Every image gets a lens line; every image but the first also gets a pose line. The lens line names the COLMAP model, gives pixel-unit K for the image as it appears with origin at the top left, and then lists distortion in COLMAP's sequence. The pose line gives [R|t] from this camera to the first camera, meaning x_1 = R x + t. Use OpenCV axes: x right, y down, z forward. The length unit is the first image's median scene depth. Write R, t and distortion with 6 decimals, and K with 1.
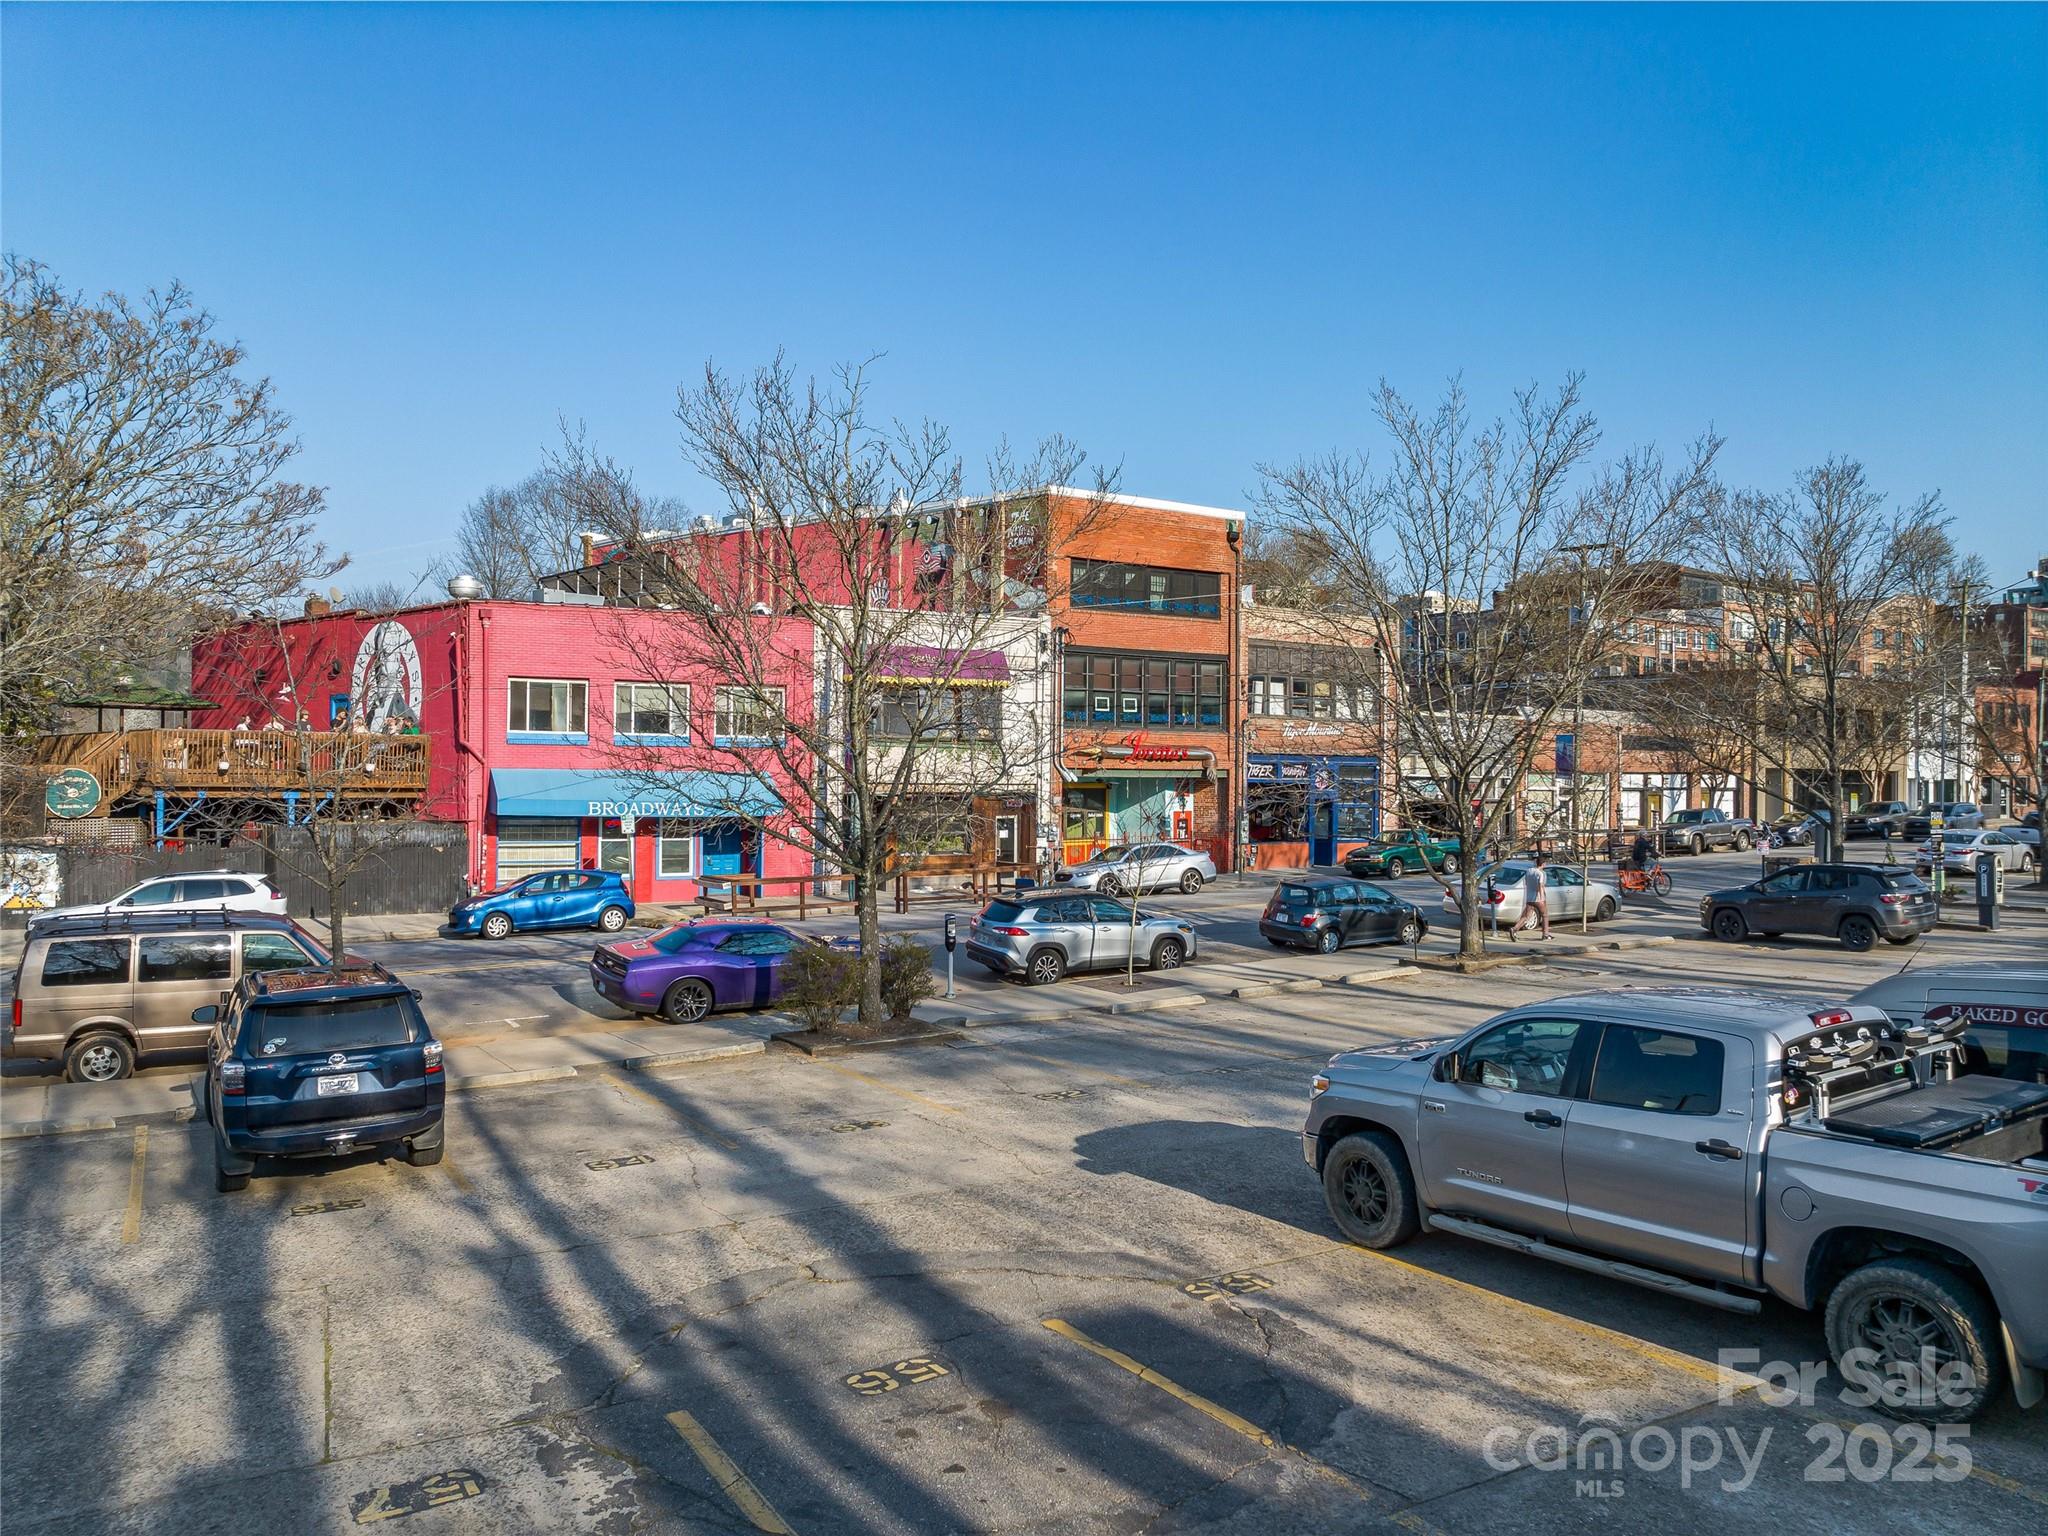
lens RADIAL K [[1443.8, 0, 1033.2], [0, 1443.8, 764.6], [0, 0, 1]] dist [-0.028441, -0.012794]
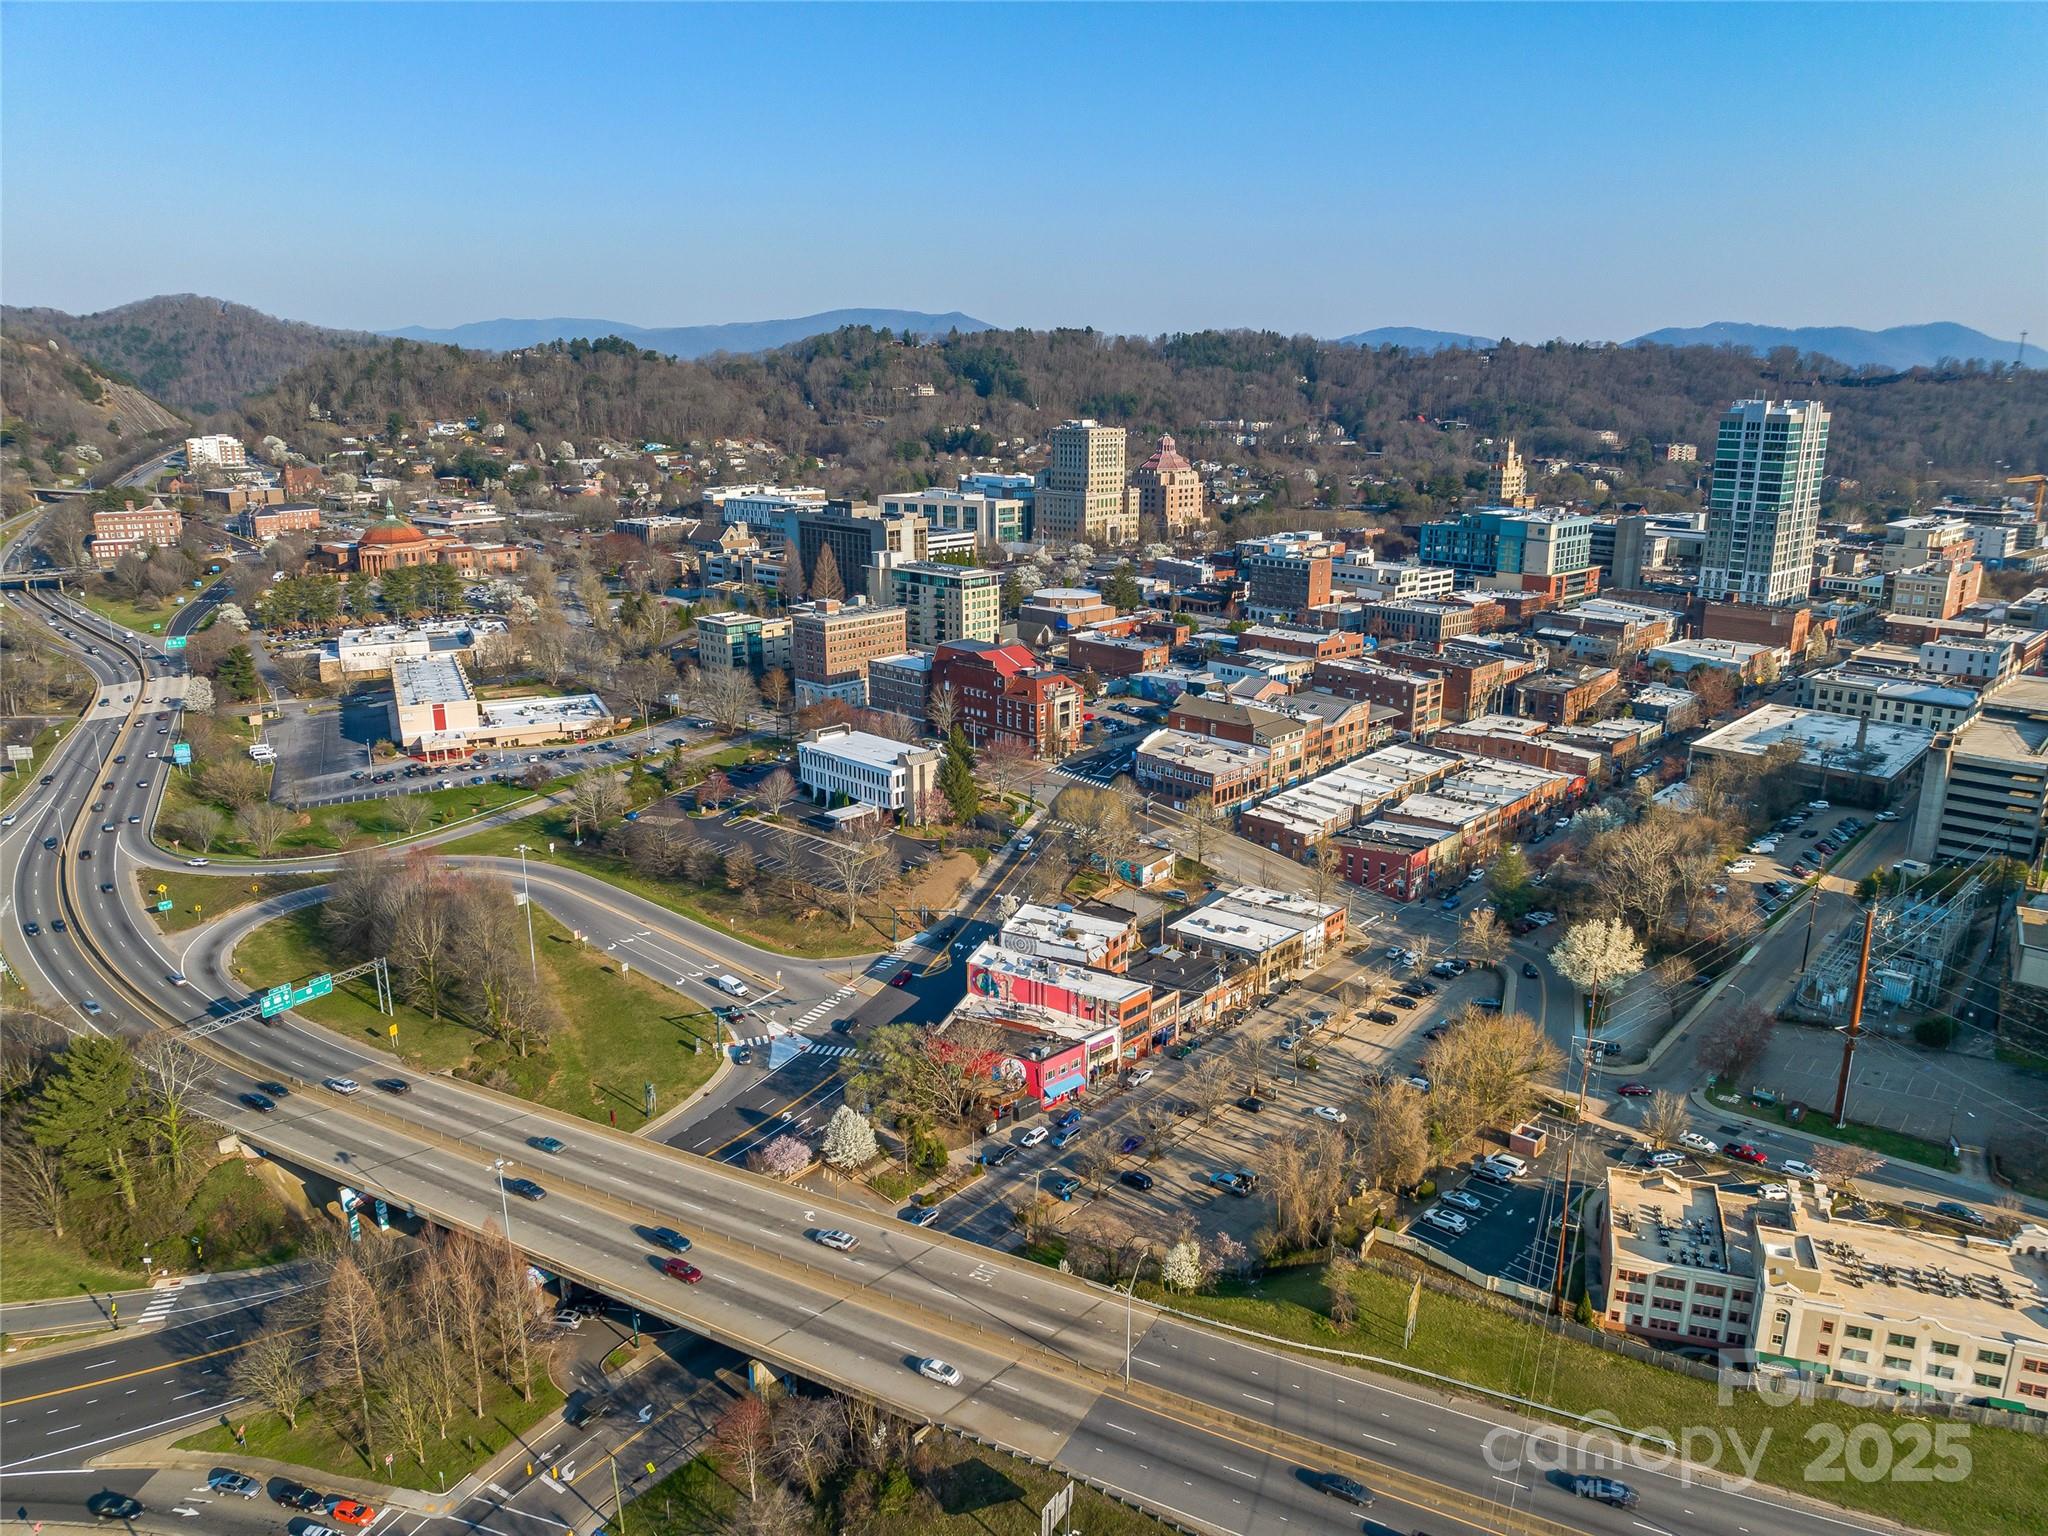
lens RADIAL K [[1446.5, 0, 1027.1], [0, 1446.5, 766.9], [0, 0, 1]] dist [-0.036178, -0.000656]
pose [[0.966615, -0.071818, 0.245962, -1.372889], [0.001749, 0.961744, 0.273943, -2.184310], [-0.256226, -0.264367, 0.929763, -3.118597]]
